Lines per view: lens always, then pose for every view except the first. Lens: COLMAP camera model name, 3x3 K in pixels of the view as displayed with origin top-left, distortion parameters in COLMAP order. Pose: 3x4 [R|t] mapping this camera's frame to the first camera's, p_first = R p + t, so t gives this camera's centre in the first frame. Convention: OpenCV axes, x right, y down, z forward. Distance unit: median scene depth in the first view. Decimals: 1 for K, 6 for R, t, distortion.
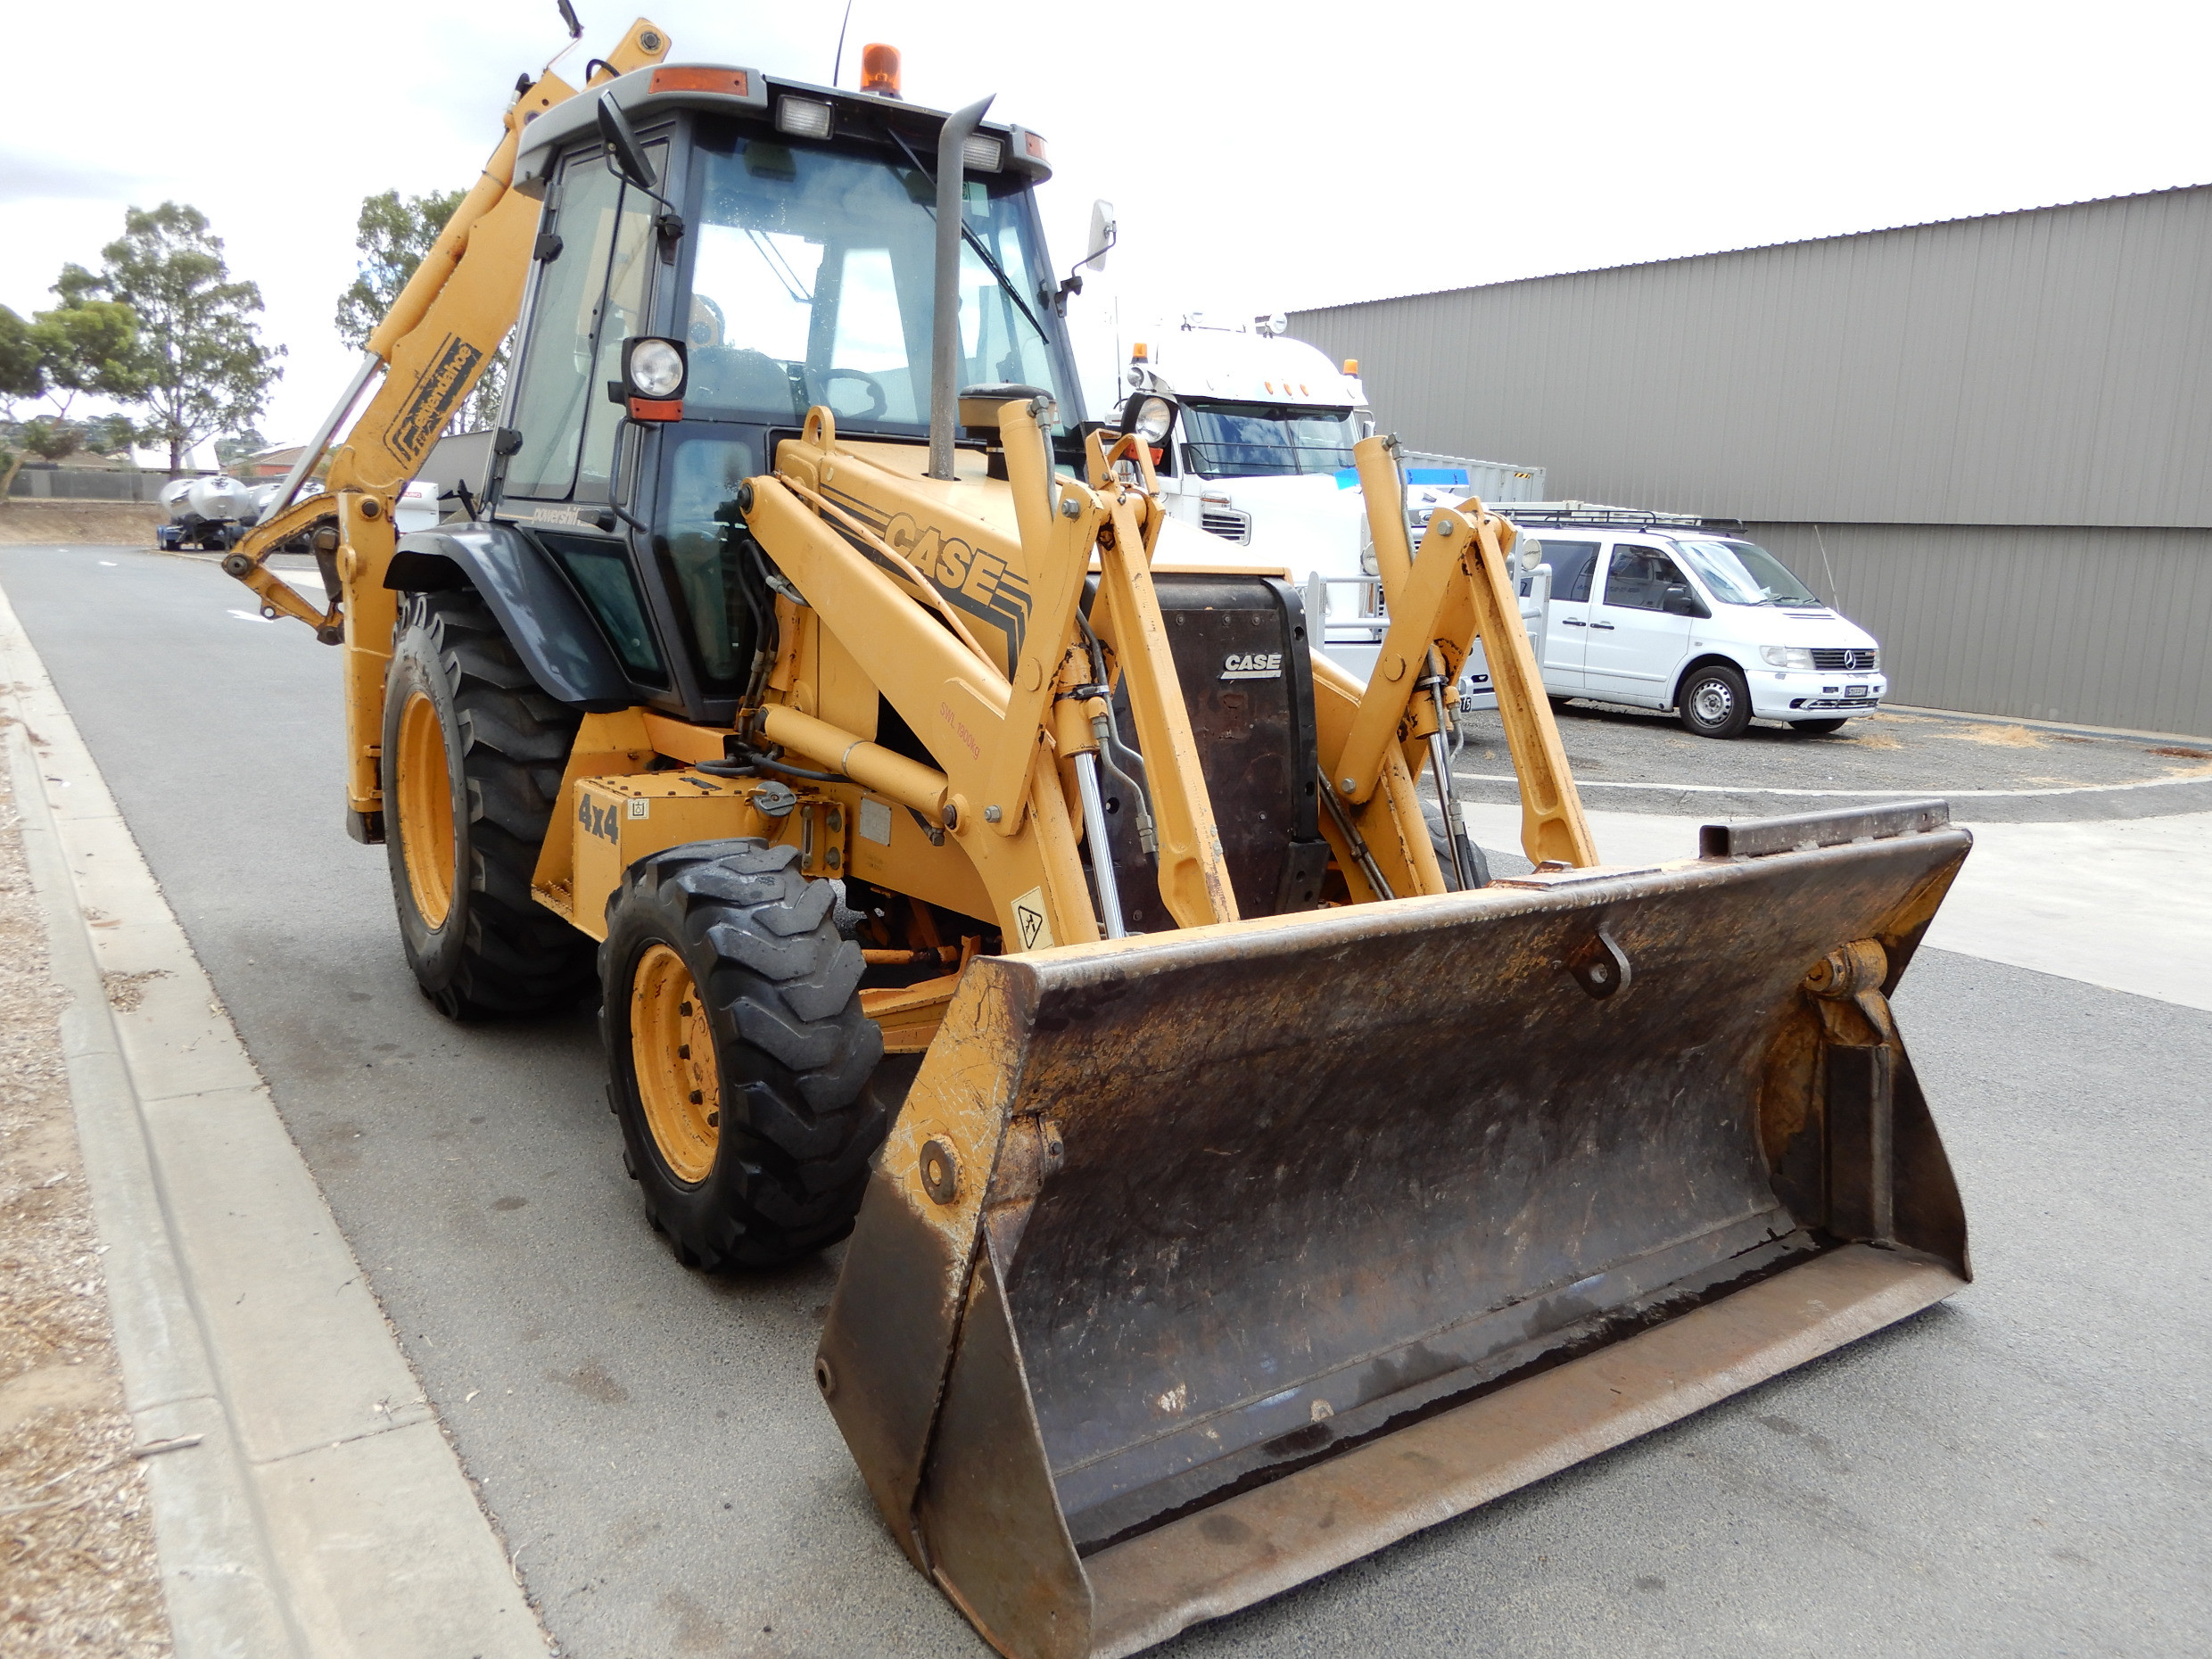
lens RADIAL K [[1585.4, 0, 1105.4], [0, 1585.4, 818.6], [0, 0, 1]] dist [0.005569, -0.003045]
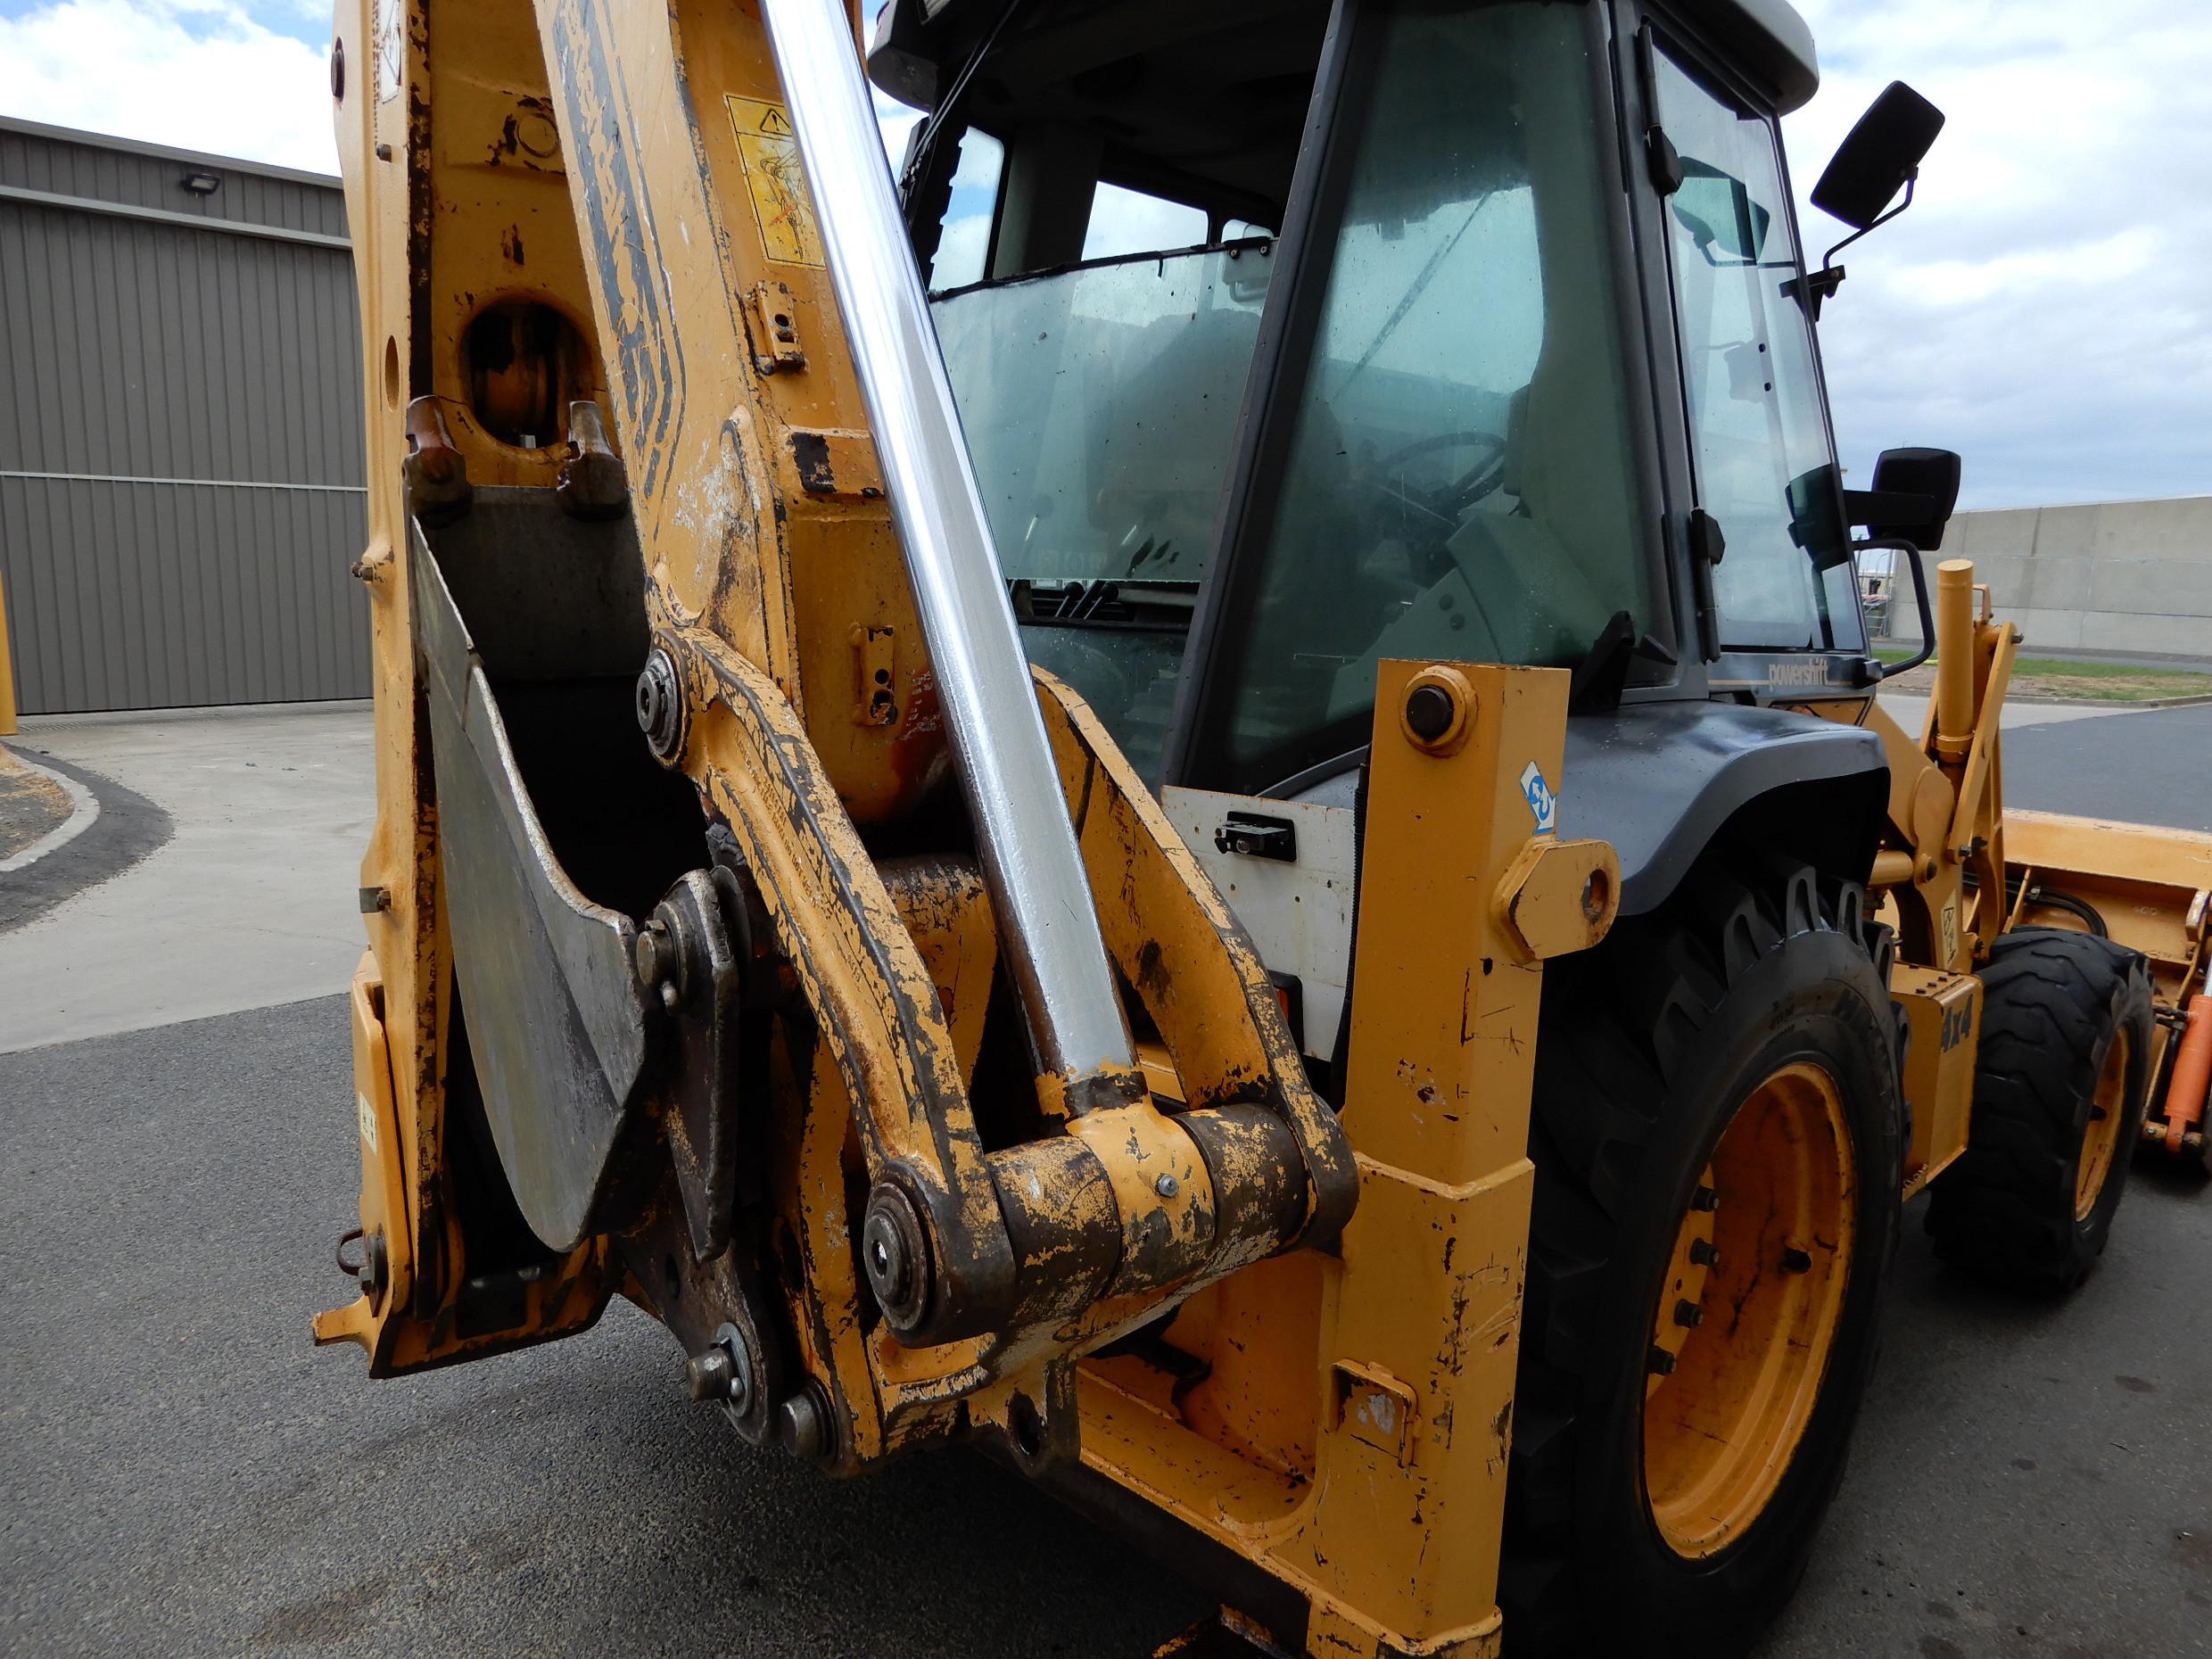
lens RADIAL K [[1585.4, 0, 1112.6], [0, 1585.4, 825.5], [0, 0, 1]] dist [0.005569, -0.003045]
pose [[-0.171117, -0.198229, 0.965103, -1.267285], [0.135921, 0.965435, 0.222396, -0.427156], [-0.975830, 0.169233, -0.138259, 1.883369]]
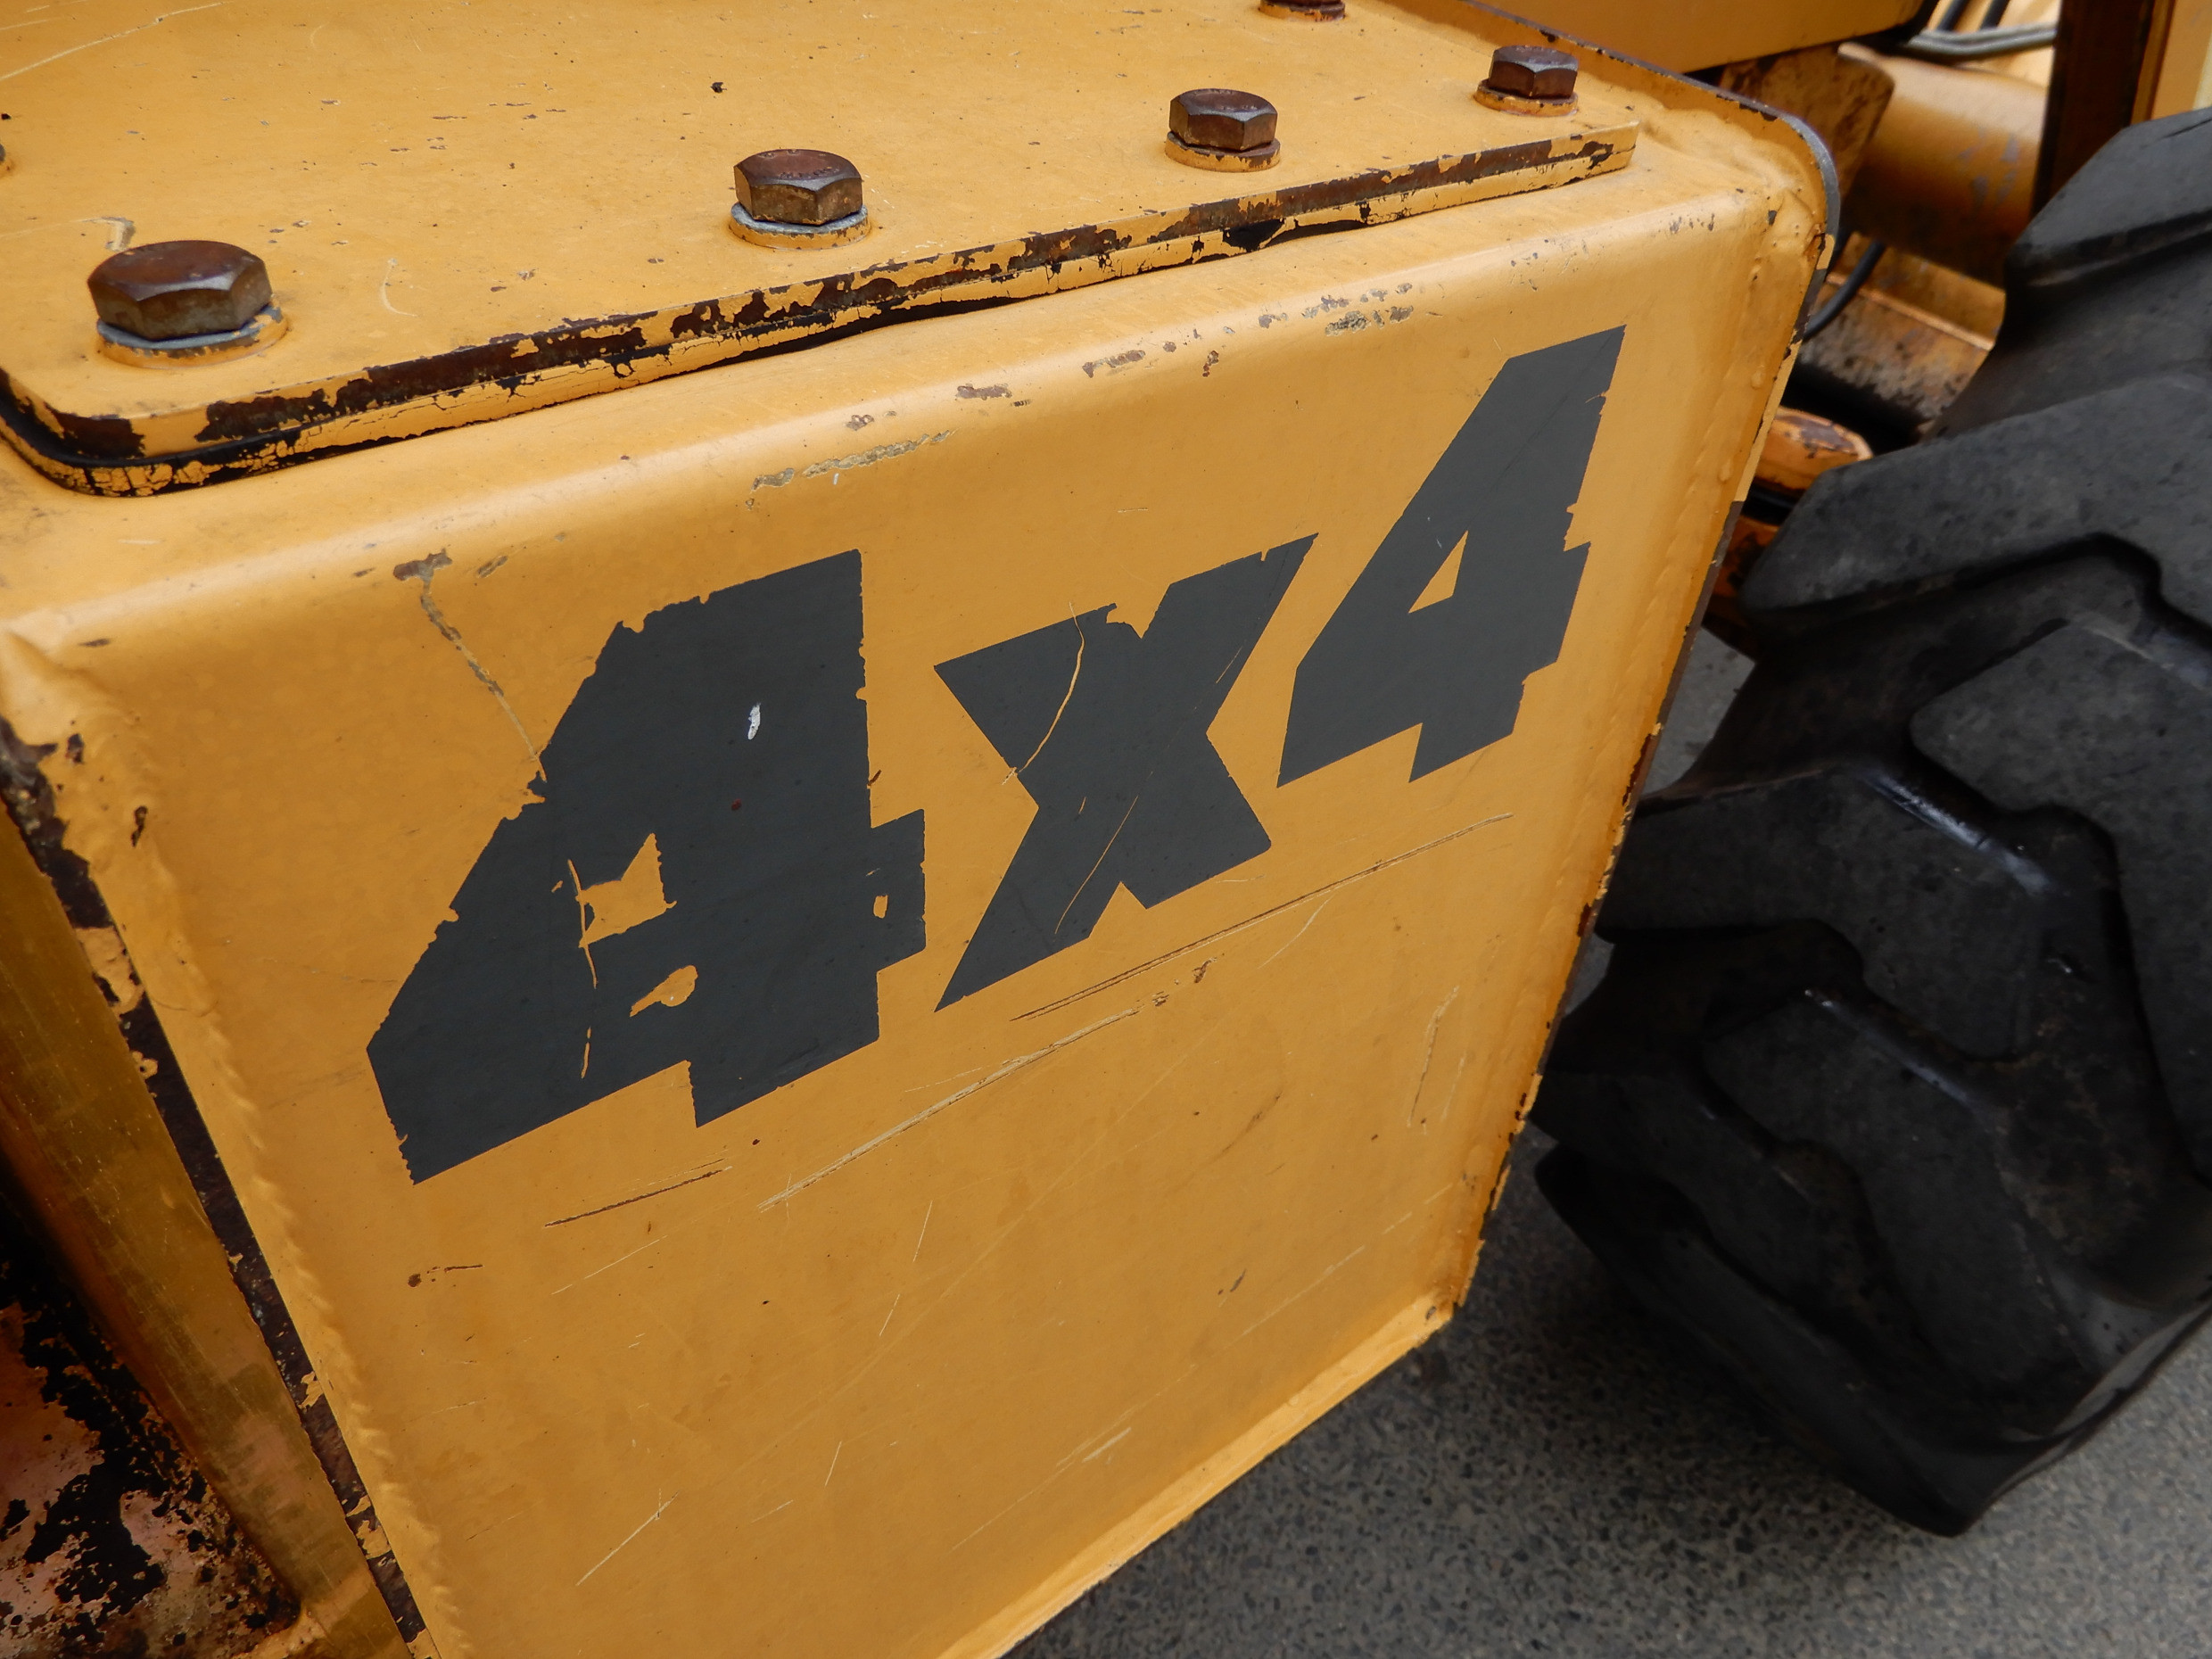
lens RADIAL K [[1585.4, 0, 1102.5], [0, 1585.4, 833.2], [0, 0, 1]] dist [0.005569, -0.003045]
pose [[0.020732, -0.672527, 0.739782, -0.458973], [0.120482, 0.736229, 0.665921, -0.051009], [-0.992499, 0.075325, 0.096291, 1.220772]]
